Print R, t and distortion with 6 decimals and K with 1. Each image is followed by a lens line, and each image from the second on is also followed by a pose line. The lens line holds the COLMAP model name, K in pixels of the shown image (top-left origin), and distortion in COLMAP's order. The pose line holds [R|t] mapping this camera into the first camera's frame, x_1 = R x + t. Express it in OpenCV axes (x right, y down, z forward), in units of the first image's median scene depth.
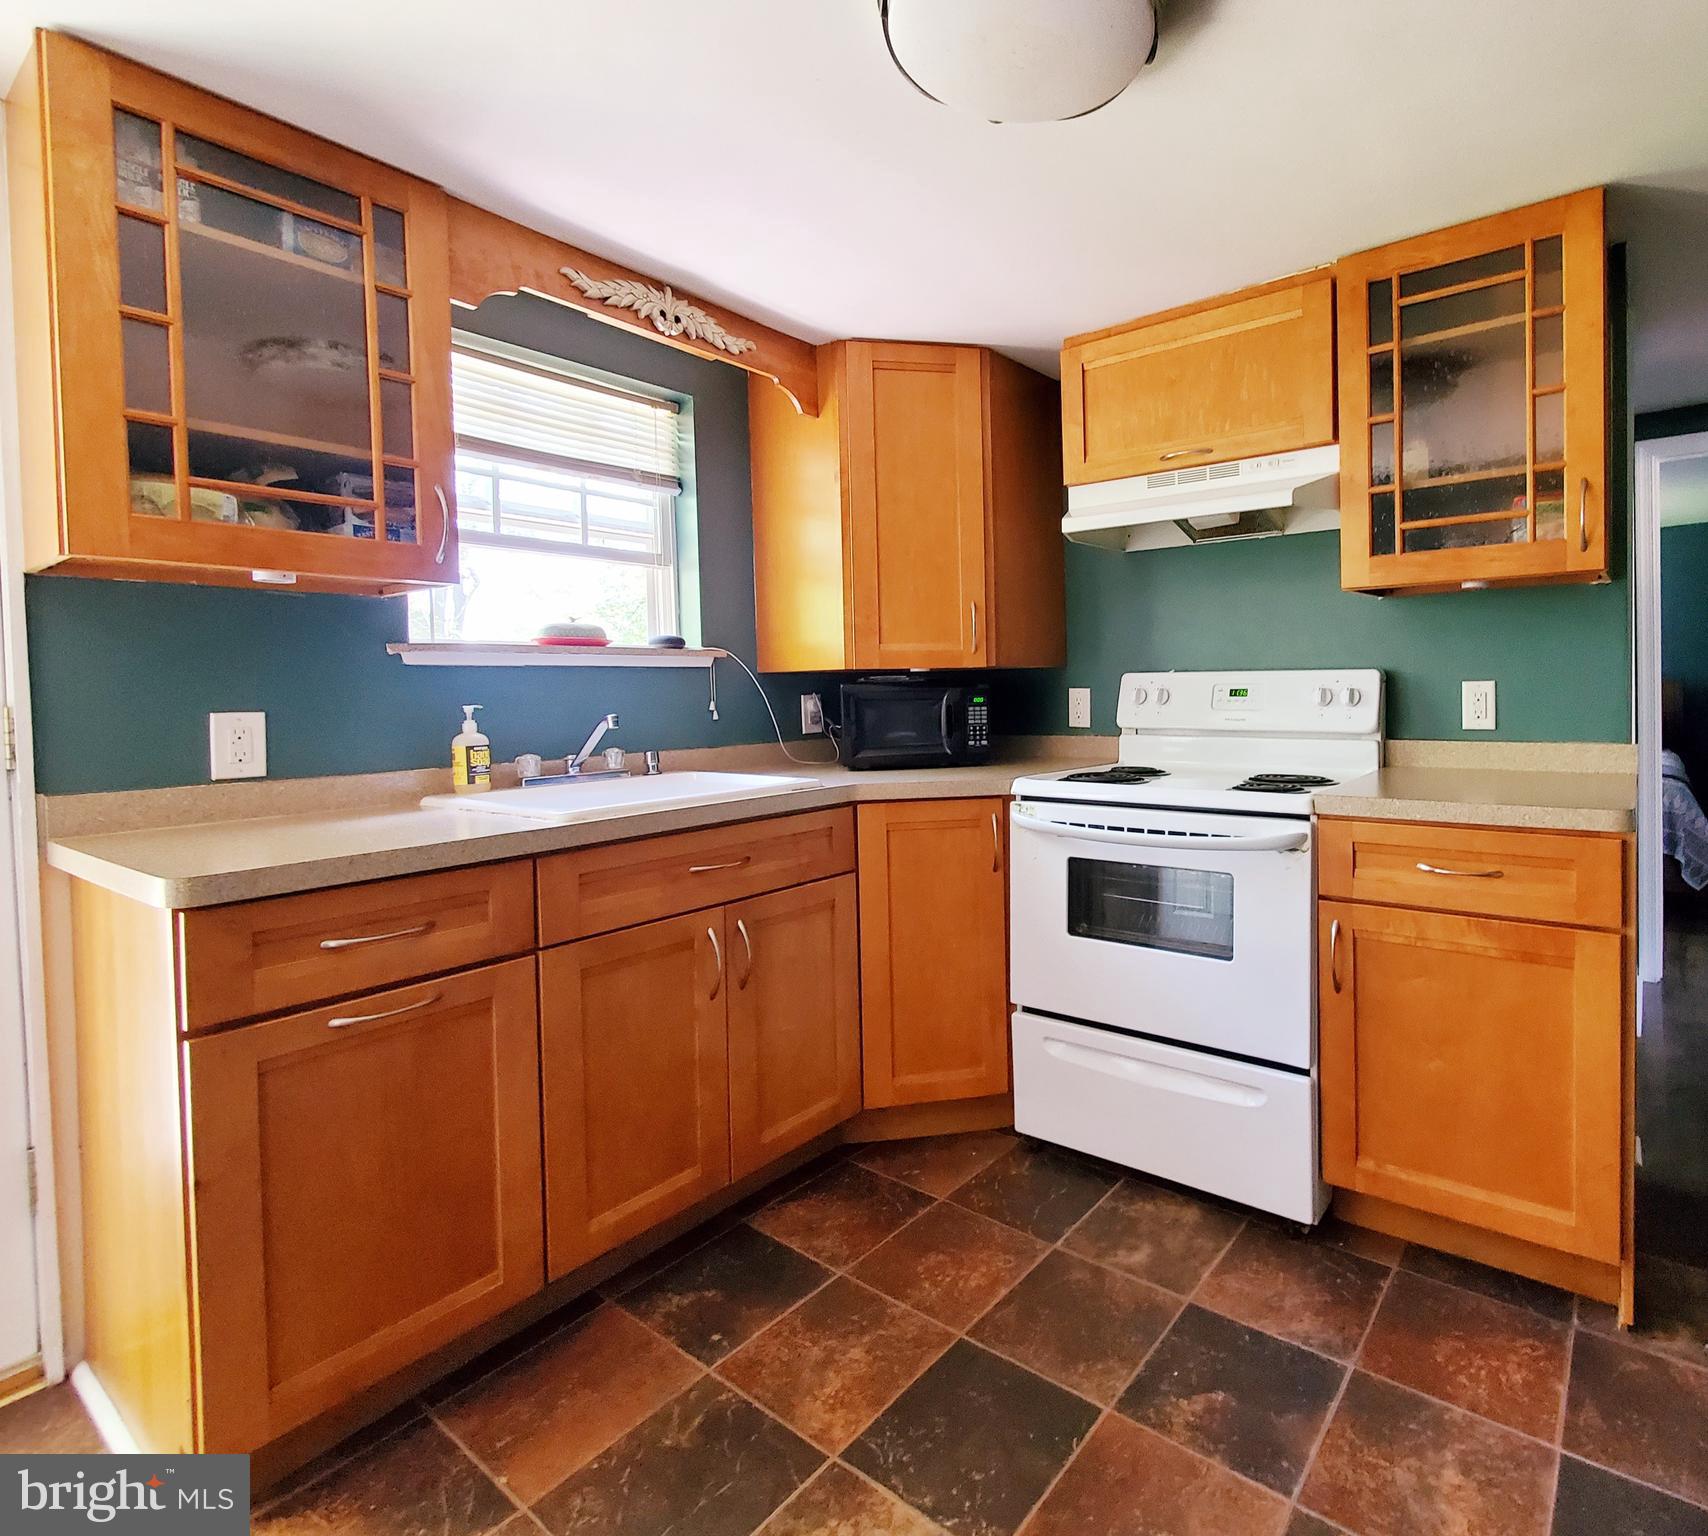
lens RADIAL K [[902.2, 0, 1045.8], [0, 902.2, 707.8], [0, 0, 1]] dist [0.004450, -0.002062]
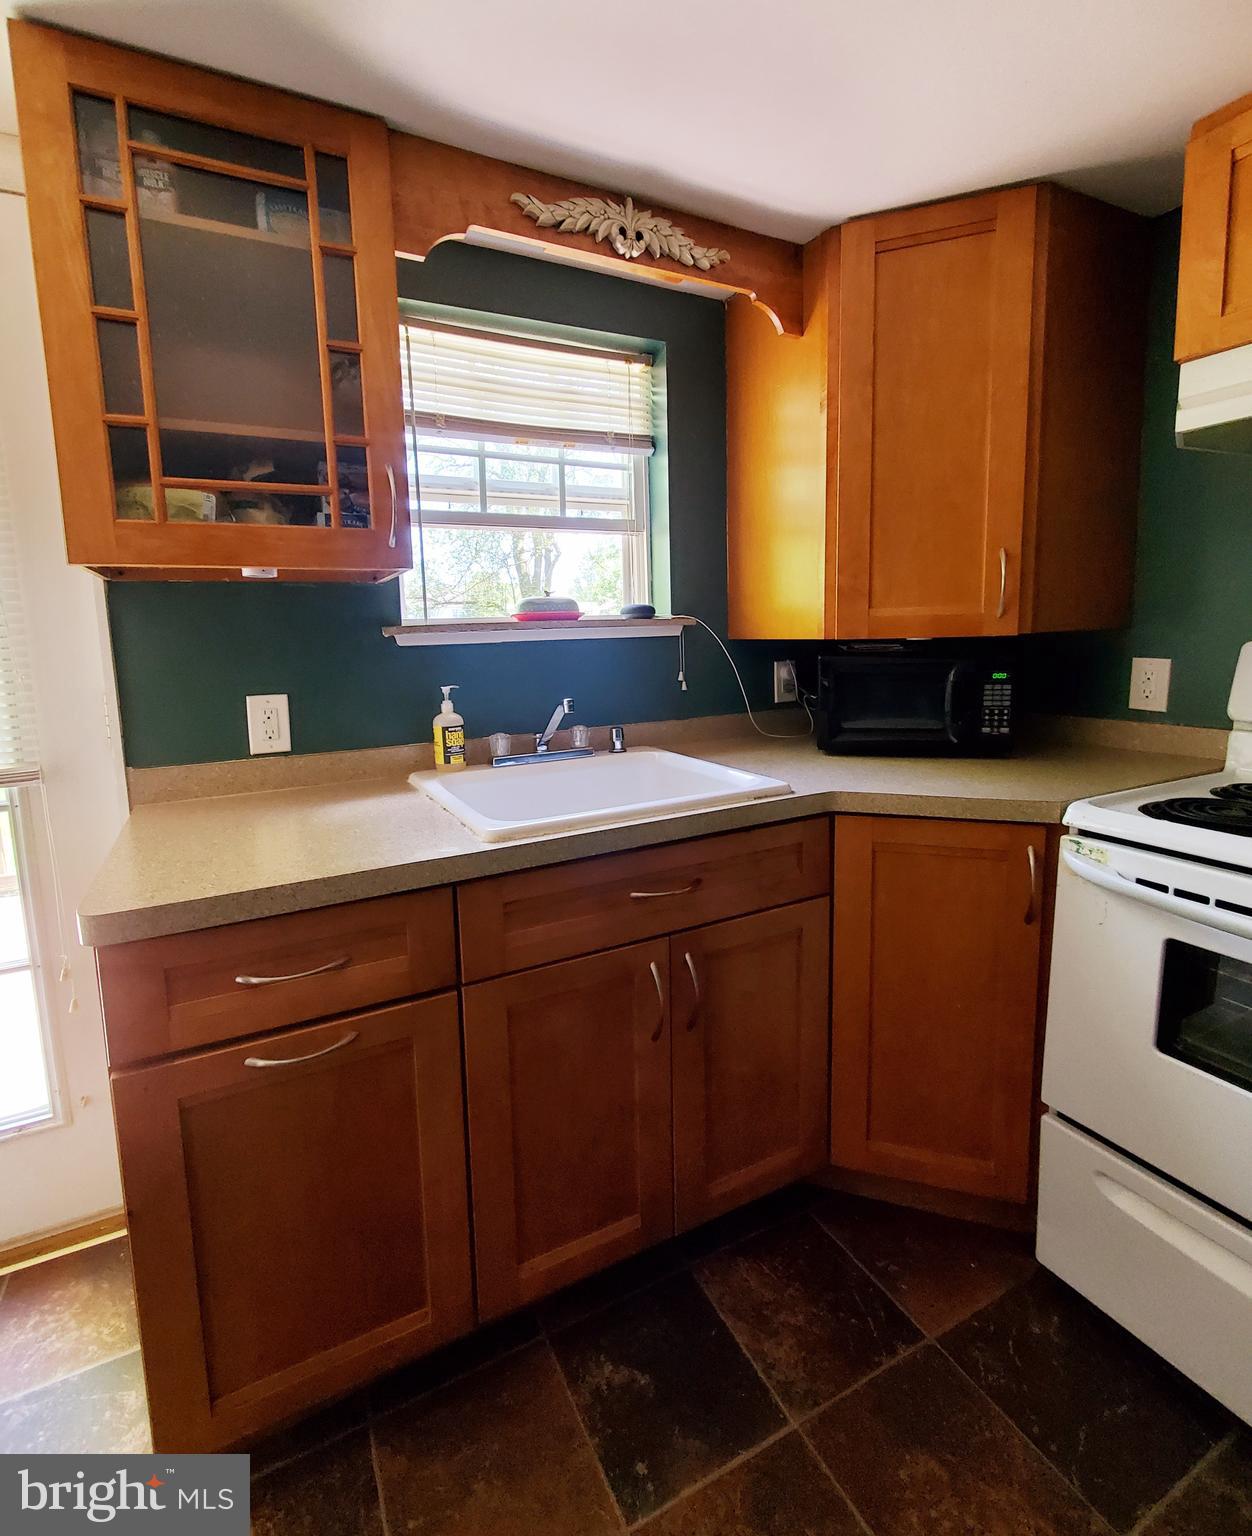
lens RADIAL K [[705.8, 0, 582.6], [0, 705.8, 717.1], [0, 0, 1]] dist [0.001720, -0.000600]
pose [[0.857859, 0.055995, -0.510826, -0.092505], [0.001052, 0.993852, 0.110708, -0.054703], [0.513884, -0.095509, 0.852526, 0.383787]]
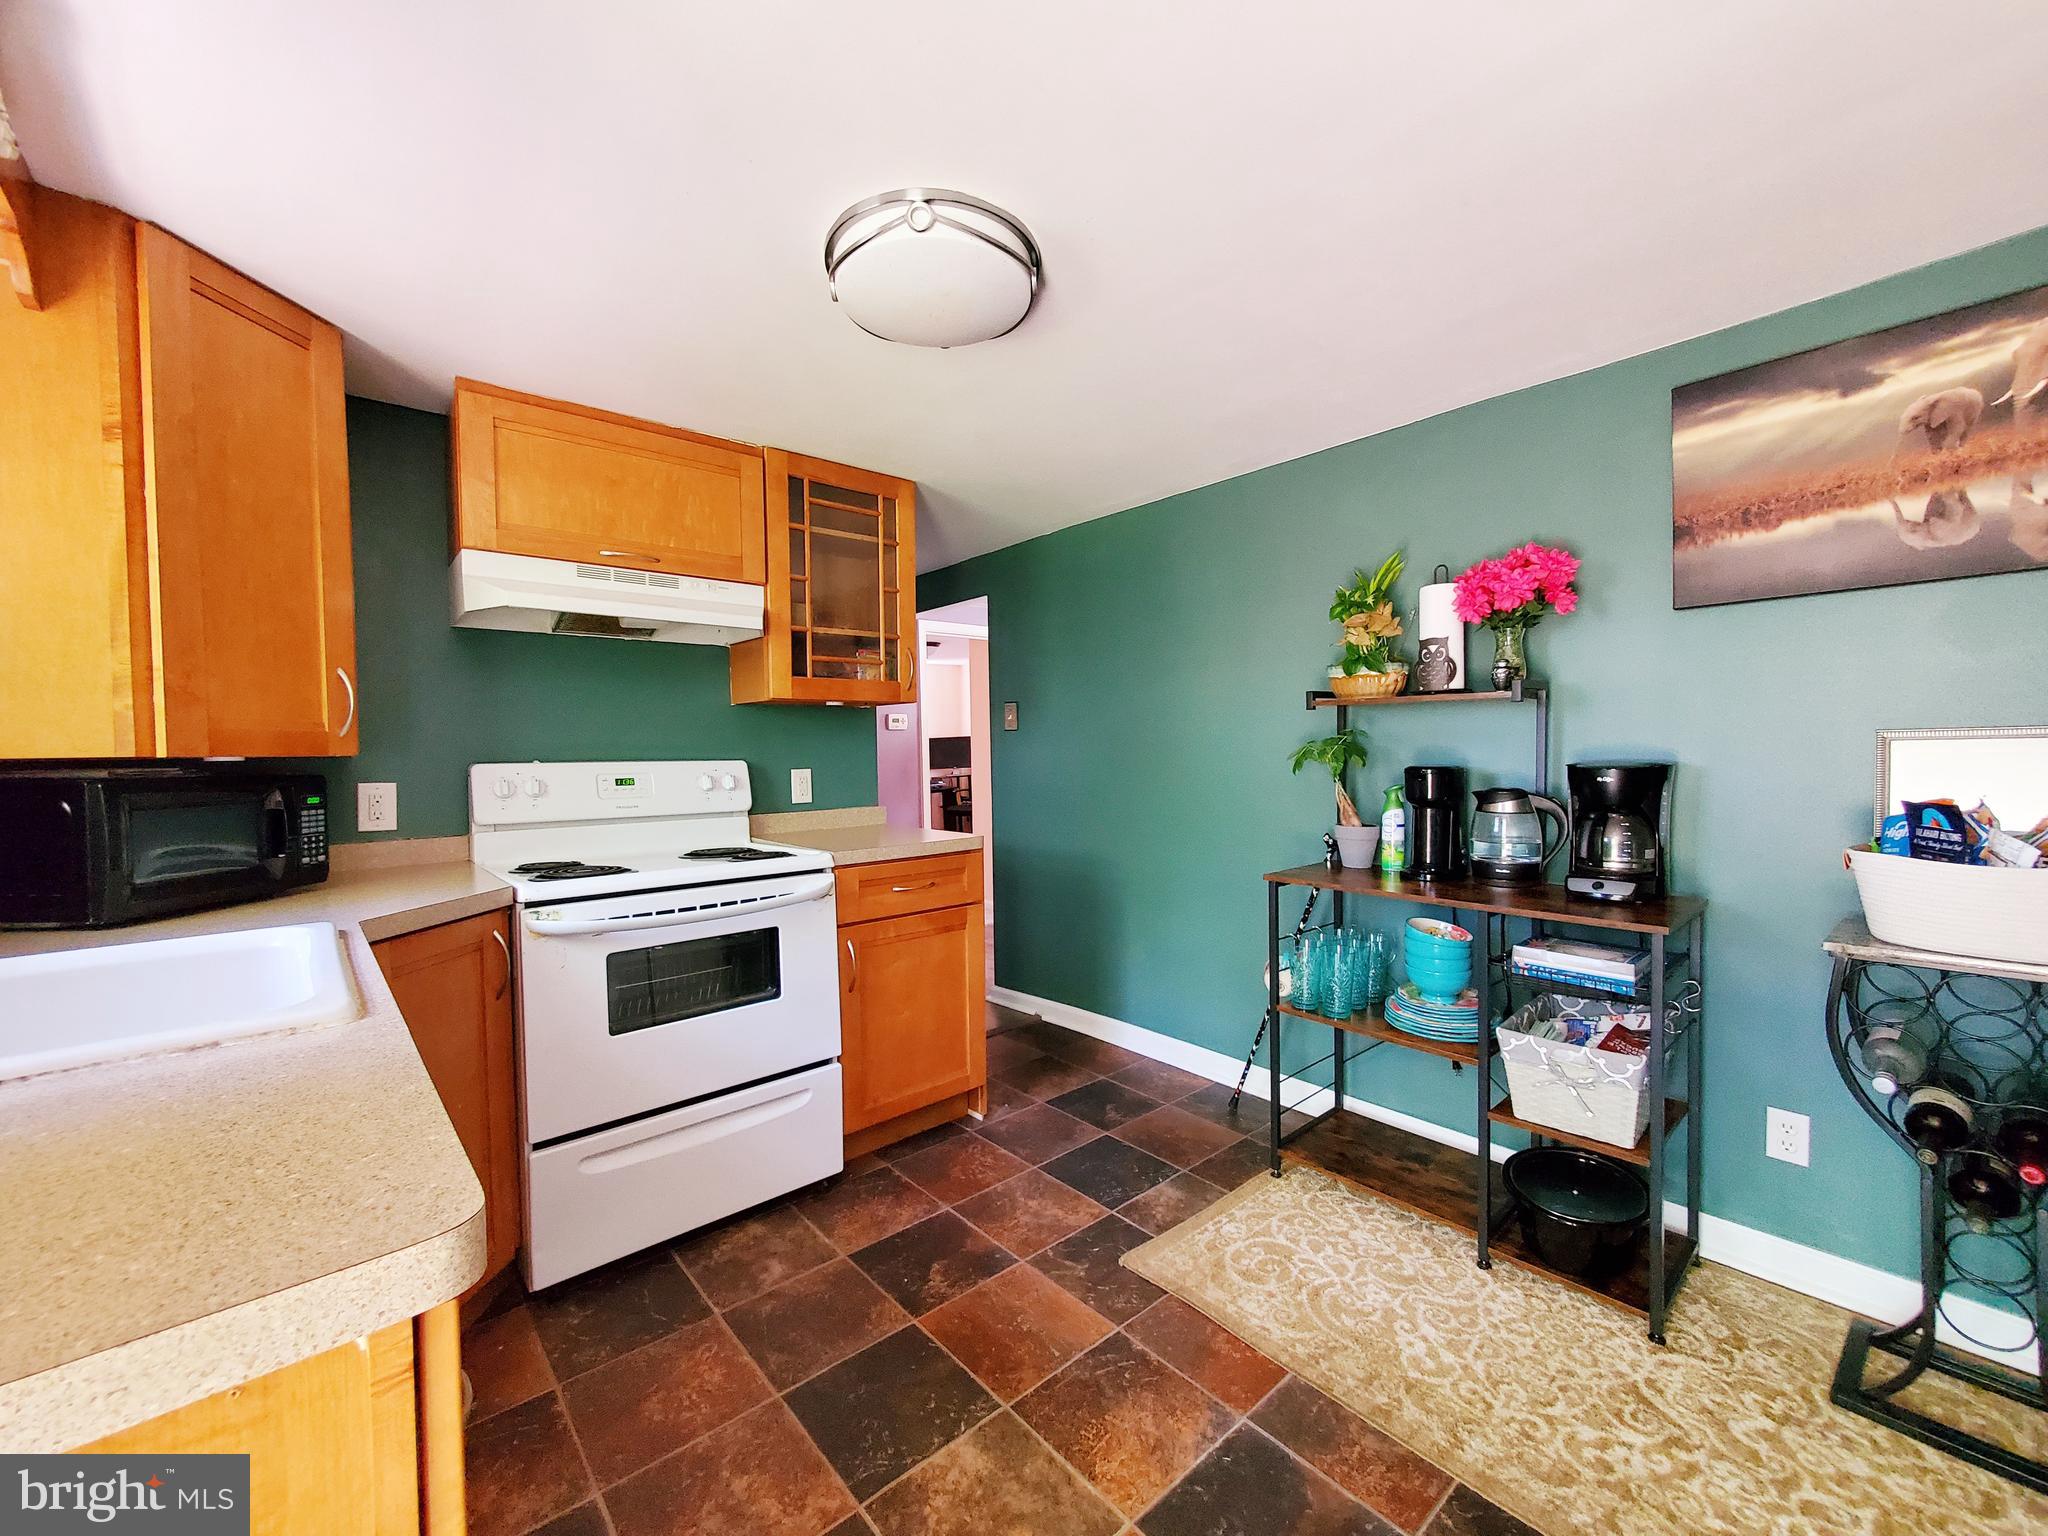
lens RADIAL K [[816.7, 0, 1024.0], [0, 816.7, 768.0], [0, 0, 1]] dist [-0.001094, 0.003067]
pose [[0.261897, -0.004500, 0.965085, -0.742327], [0.039998, 0.999181, -0.006195, -0.010161], [-0.964267, 0.040223, 0.261862, 0.360837]]
